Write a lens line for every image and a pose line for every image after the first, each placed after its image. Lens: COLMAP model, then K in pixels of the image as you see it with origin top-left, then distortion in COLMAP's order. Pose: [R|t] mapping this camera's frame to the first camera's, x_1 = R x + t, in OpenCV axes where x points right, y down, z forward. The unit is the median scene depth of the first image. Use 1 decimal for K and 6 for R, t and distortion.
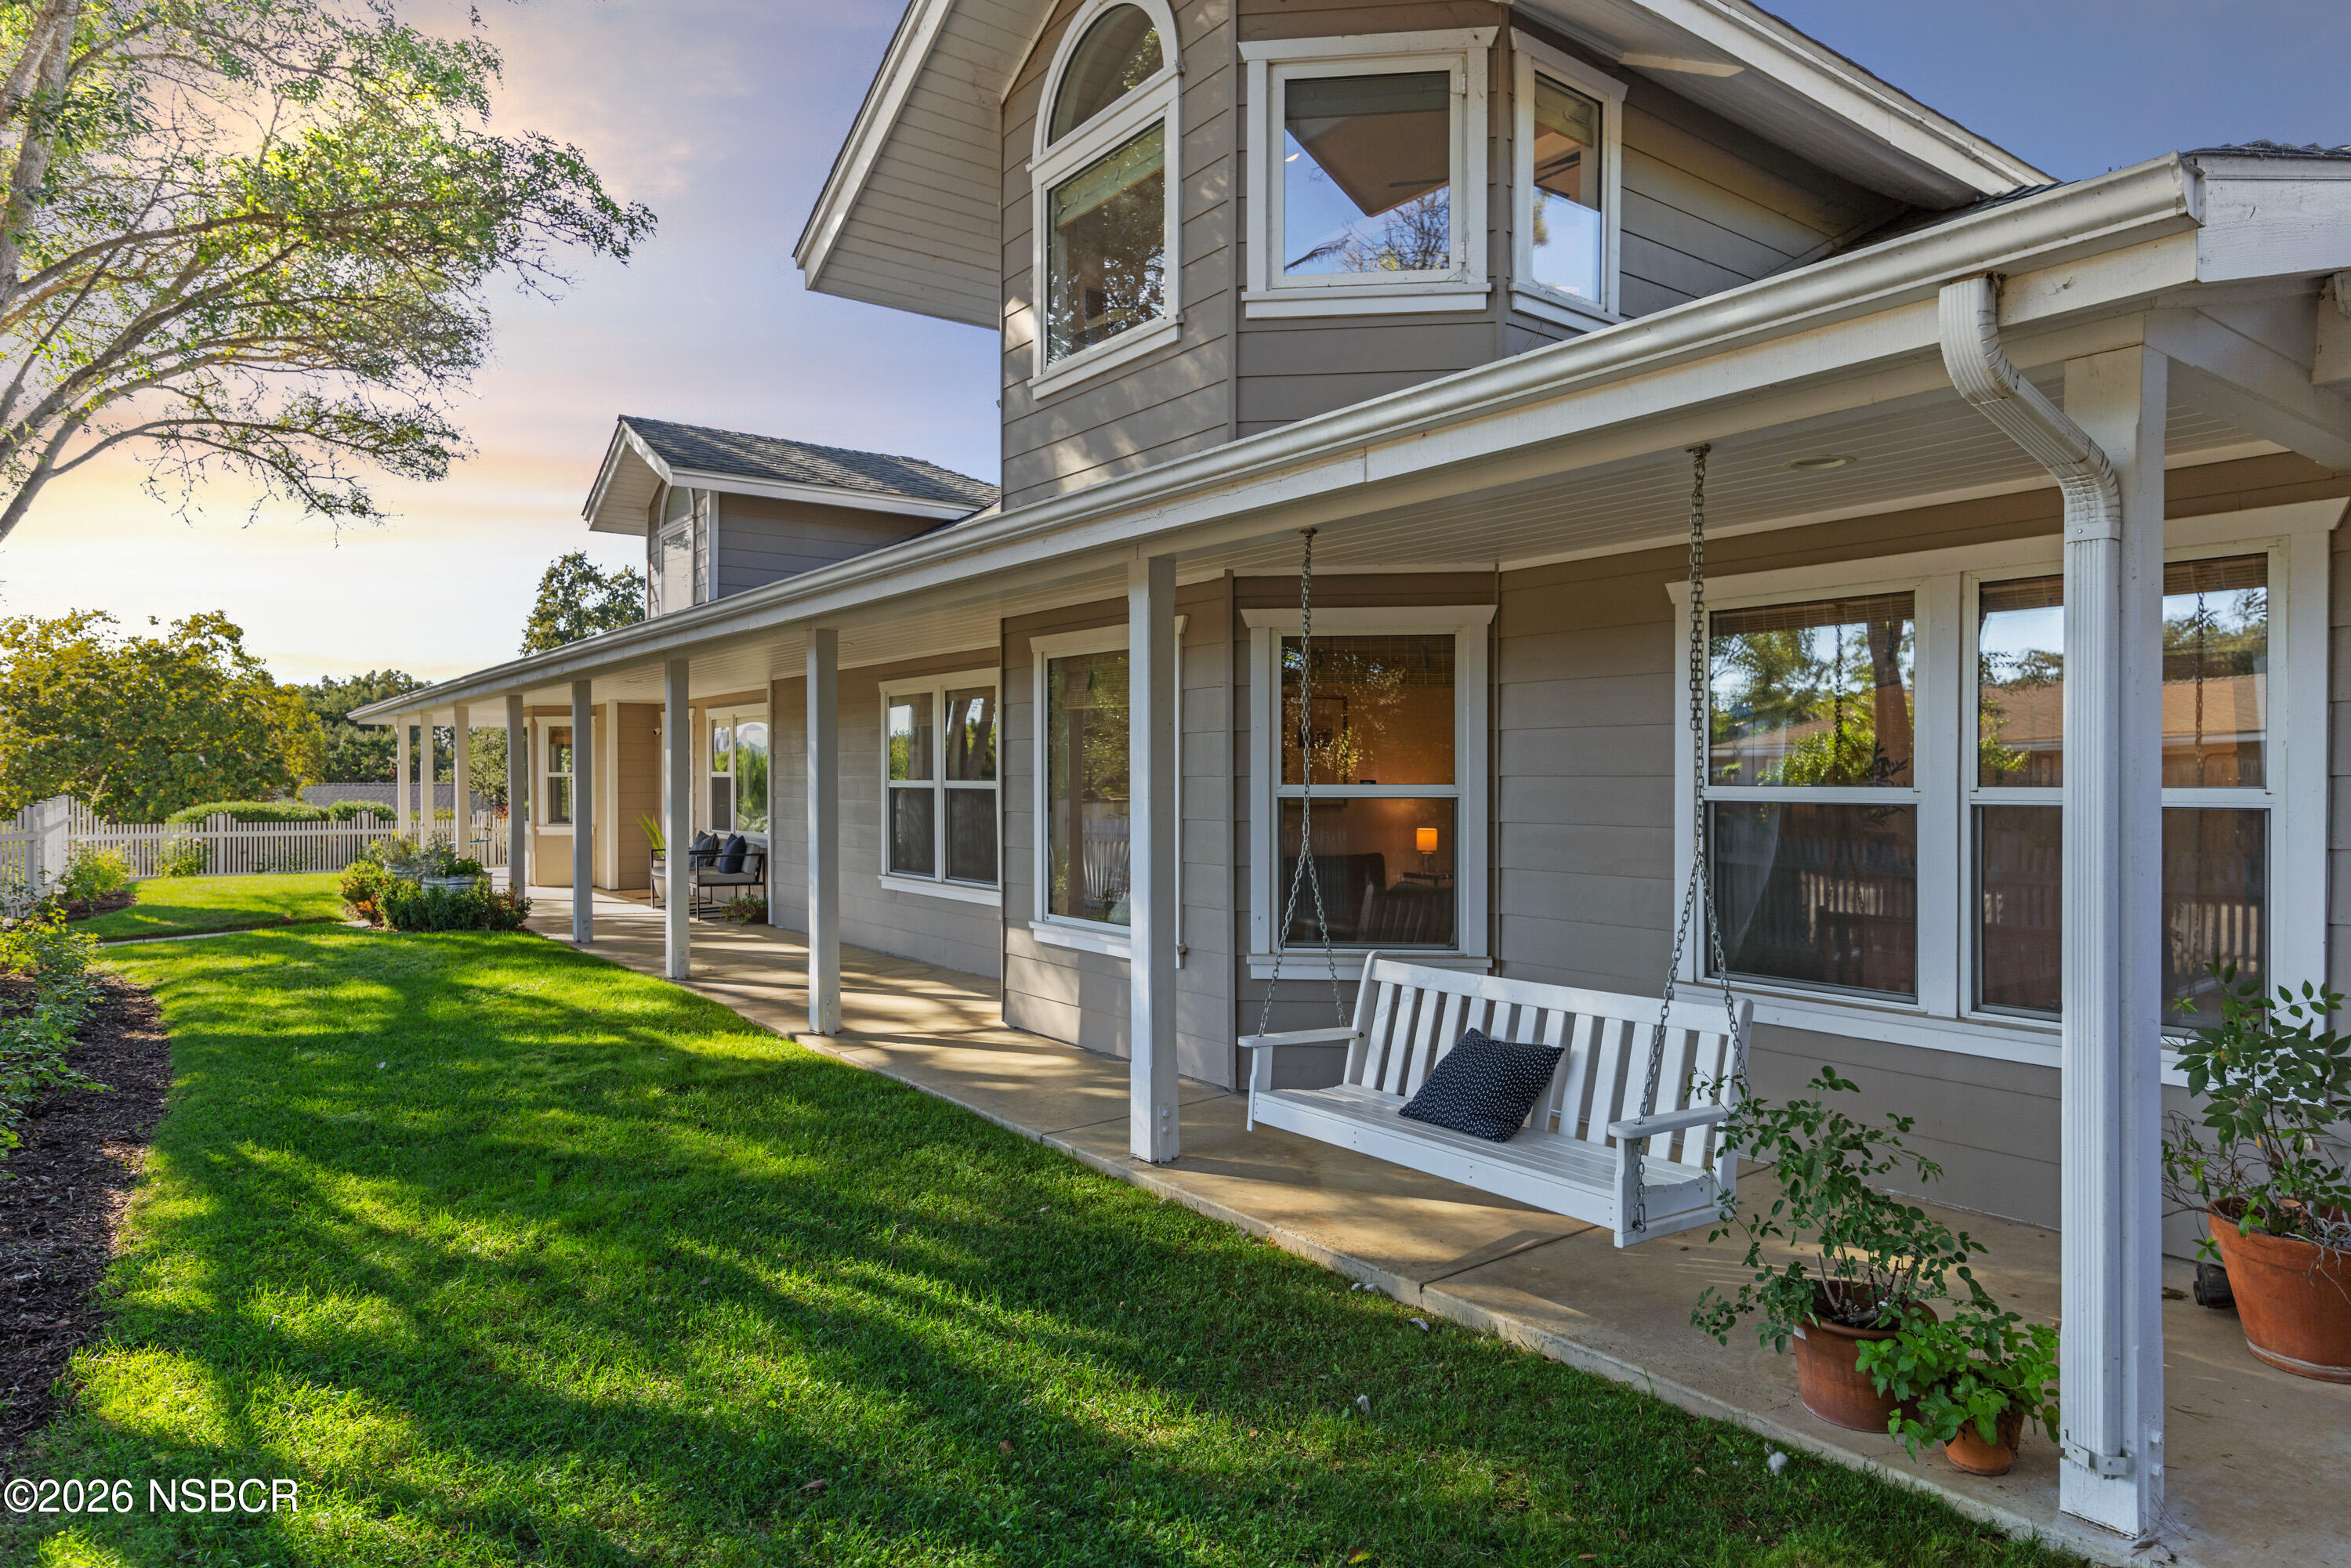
lens RADIAL K [[1427.2, 0, 1169.8], [0, 1427.2, 780.4], [0, 0, 1]] dist [0.008724, -0.004103]
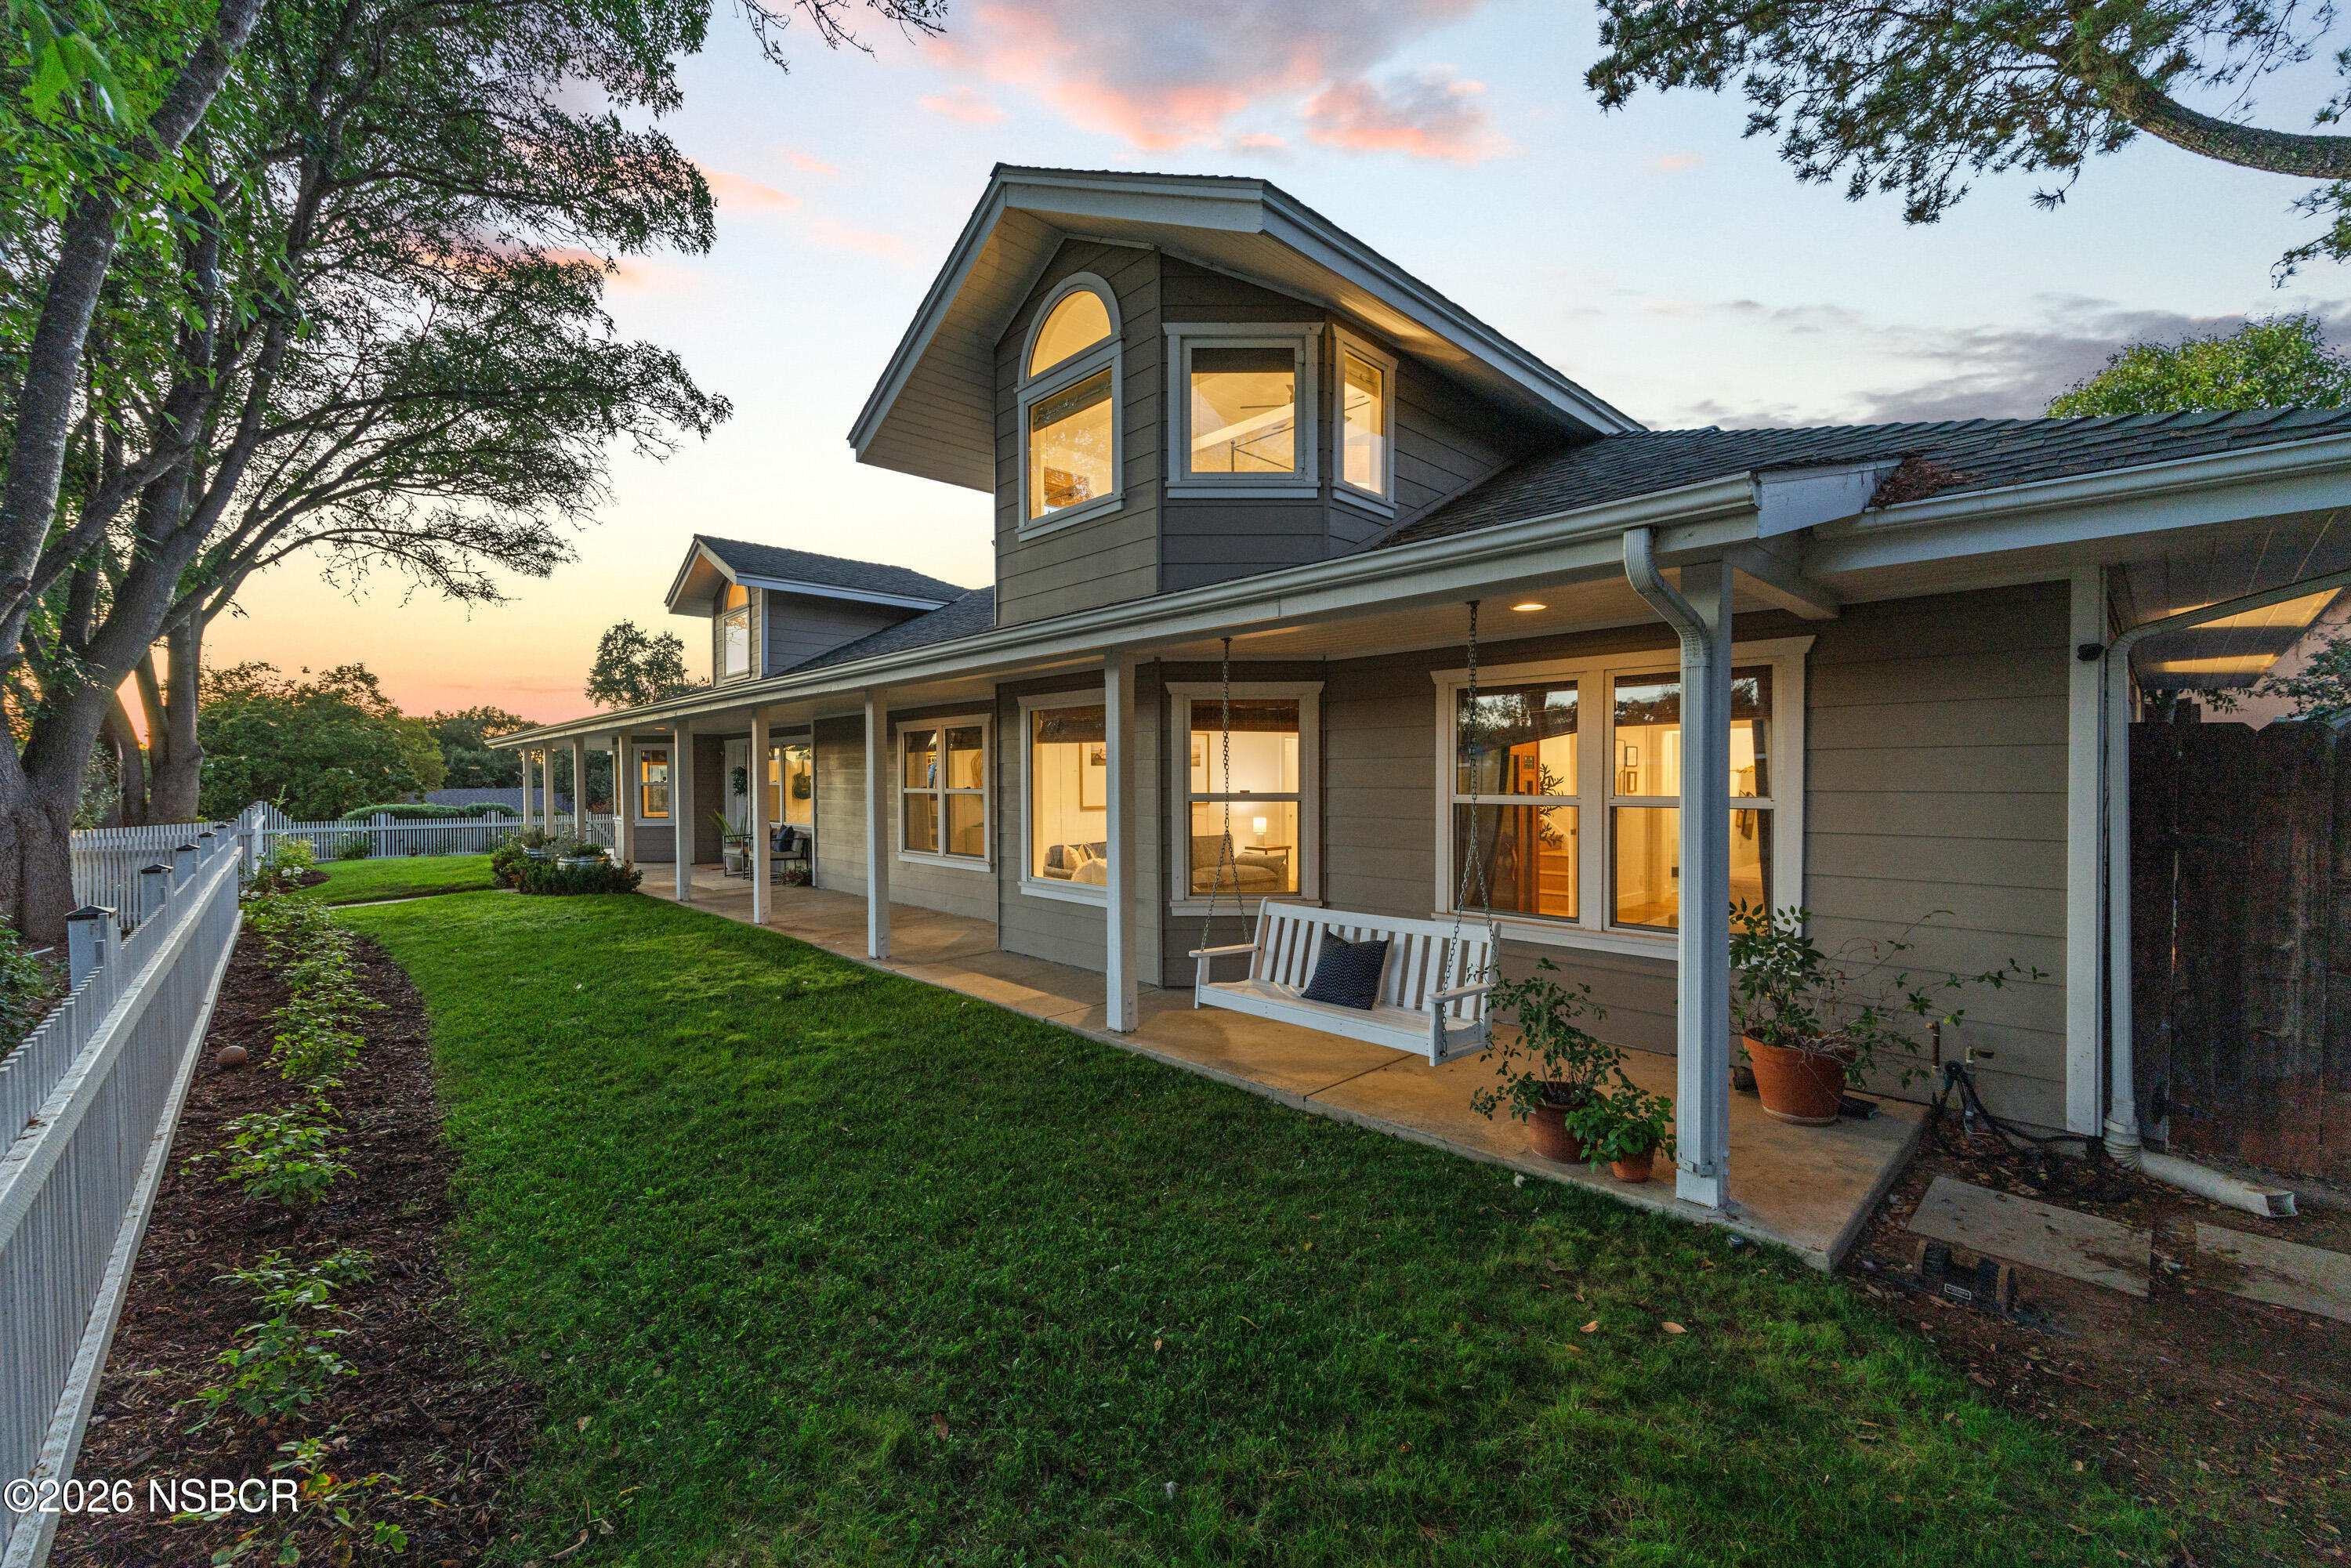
lens RADIAL K [[965.8, 0, 1162.0], [0, 965.8, 794.4], [0, 0, 1]] dist [0.001755, 0.001636]
pose [[0.994268, -0.006914, 0.106689, -0.023675], [0.005686, 0.999914, 0.011814, -0.003161], [-0.106762, -0.011140, 0.994222, -0.022183]]
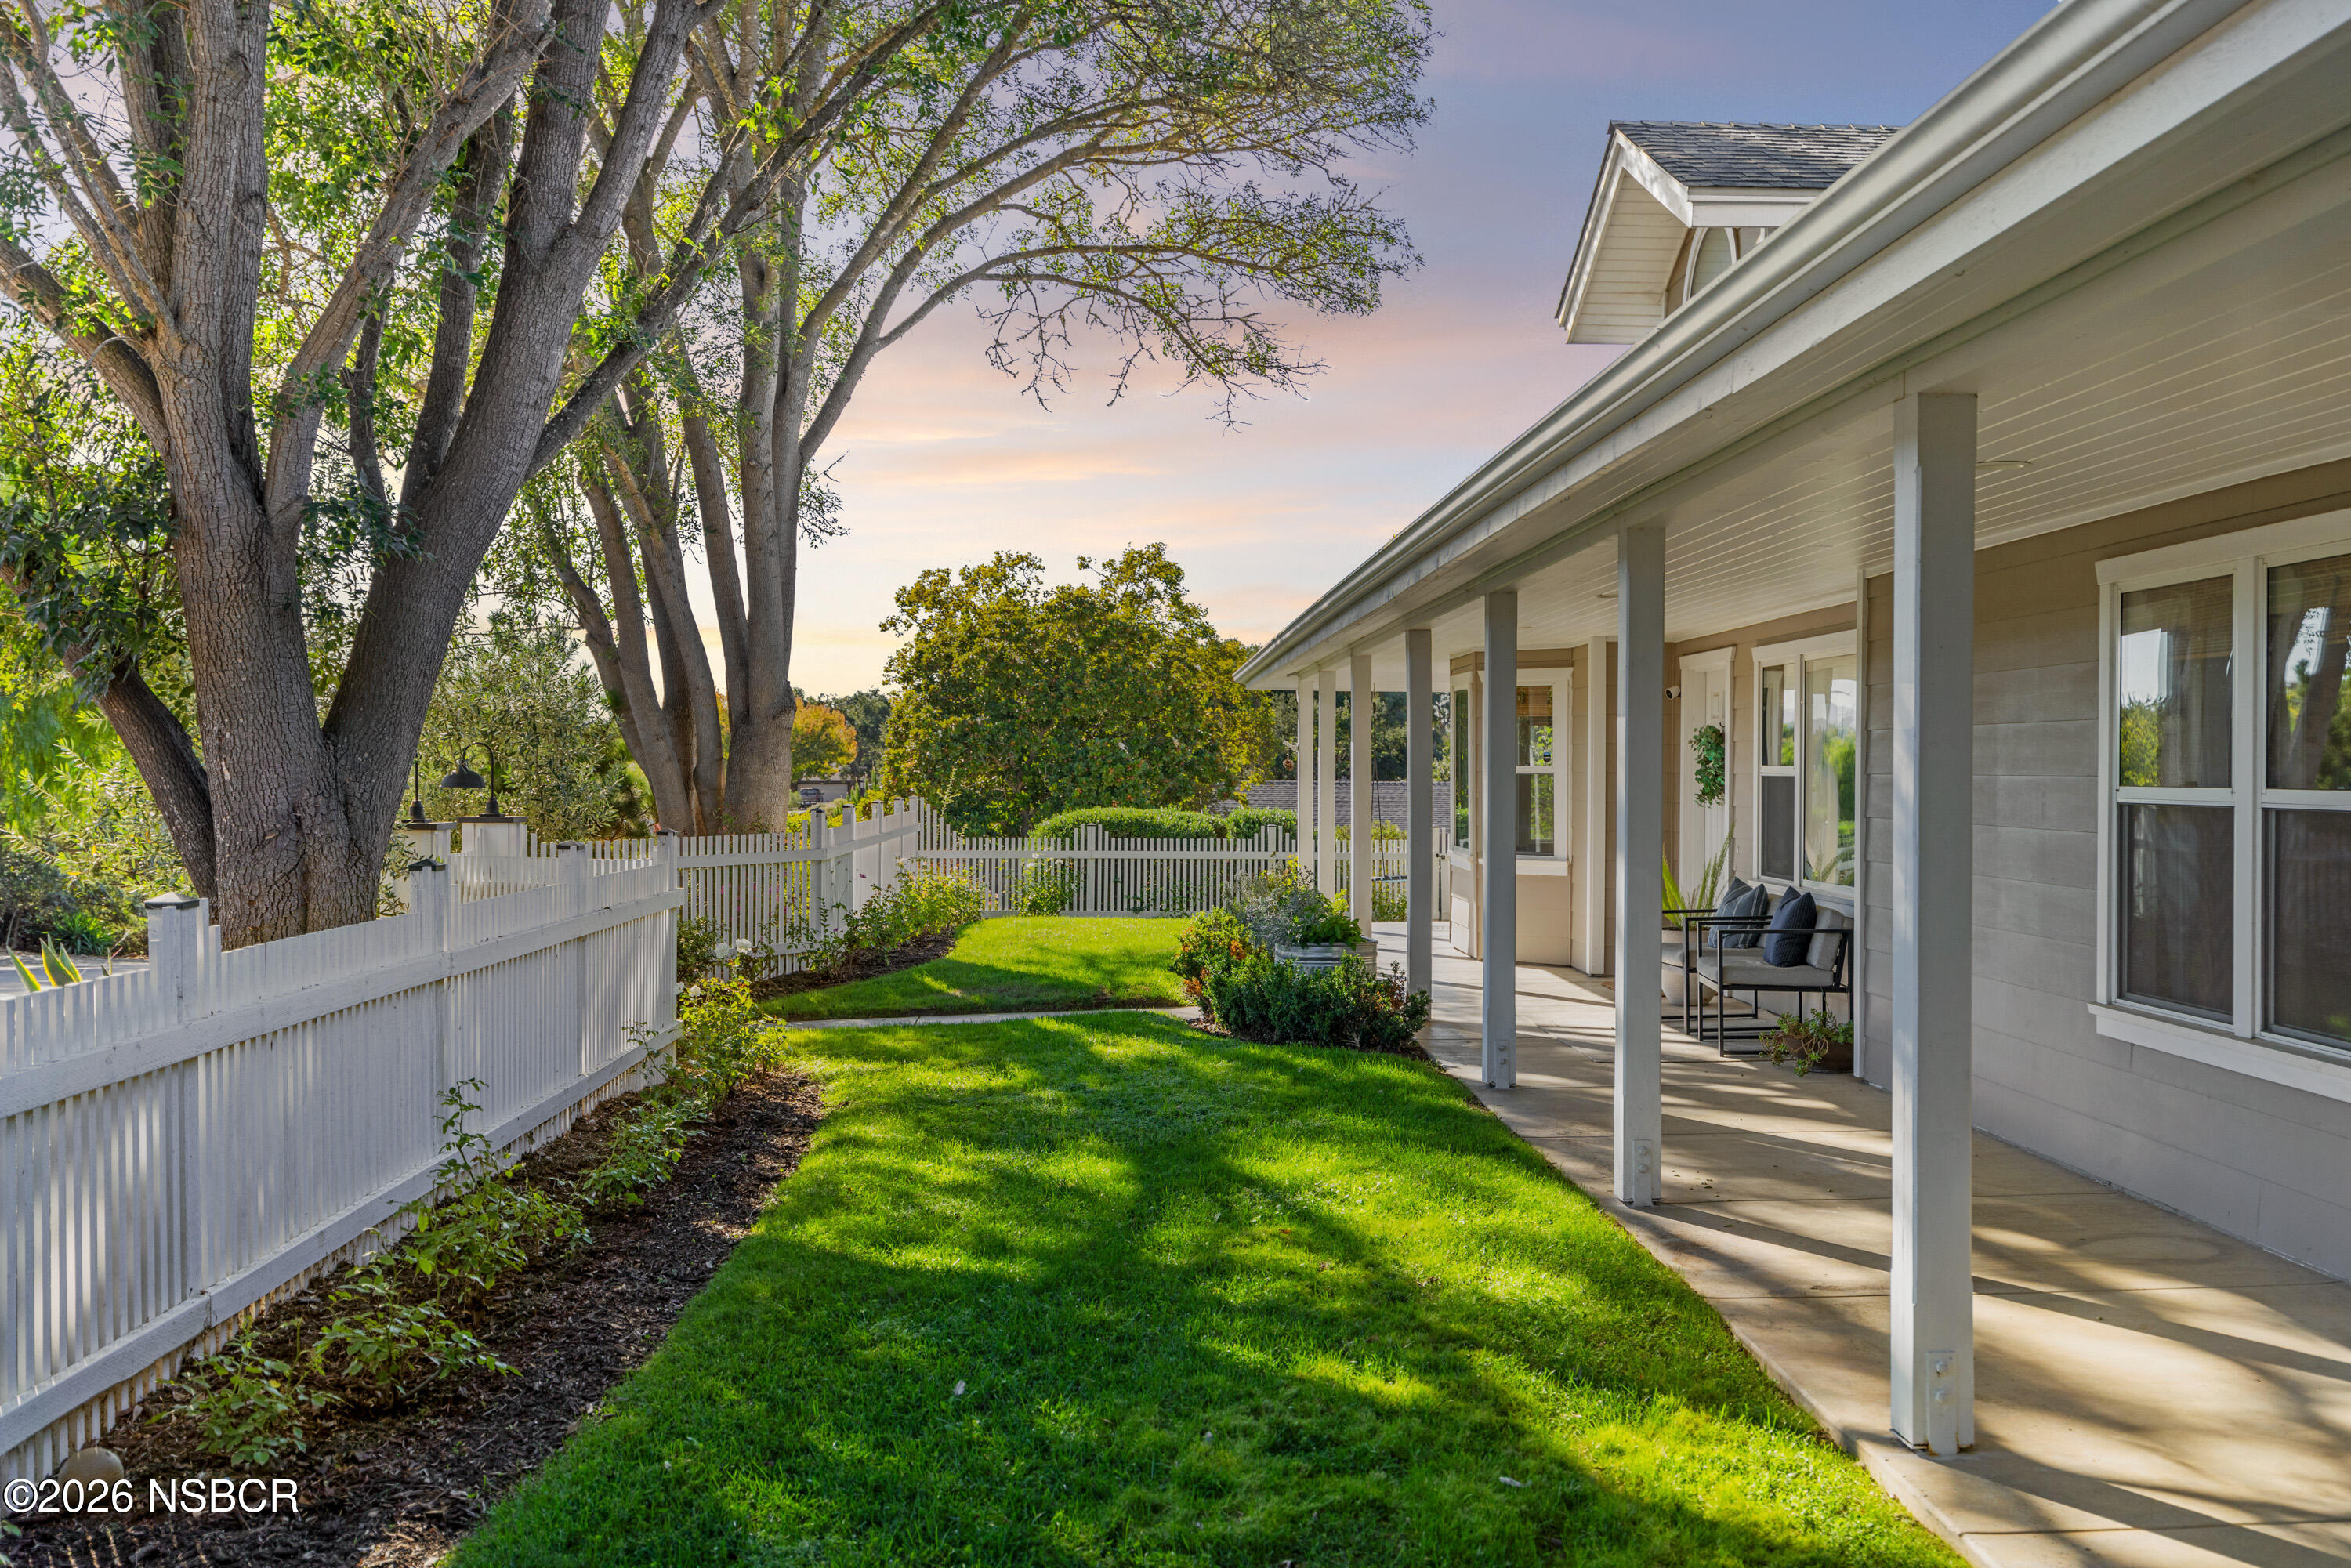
lens RADIAL K [[2313.5, 0, 1156.3], [0, 2313.5, 789.8], [0, 0, 1]] dist [0.020704, 0.000000]
pose [[0.832145, 0.009597, -0.554476, -0.032685], [-0.007471, 0.999954, 0.006094, -0.000971], [0.554508, -0.000929, 0.832178, 0.169494]]
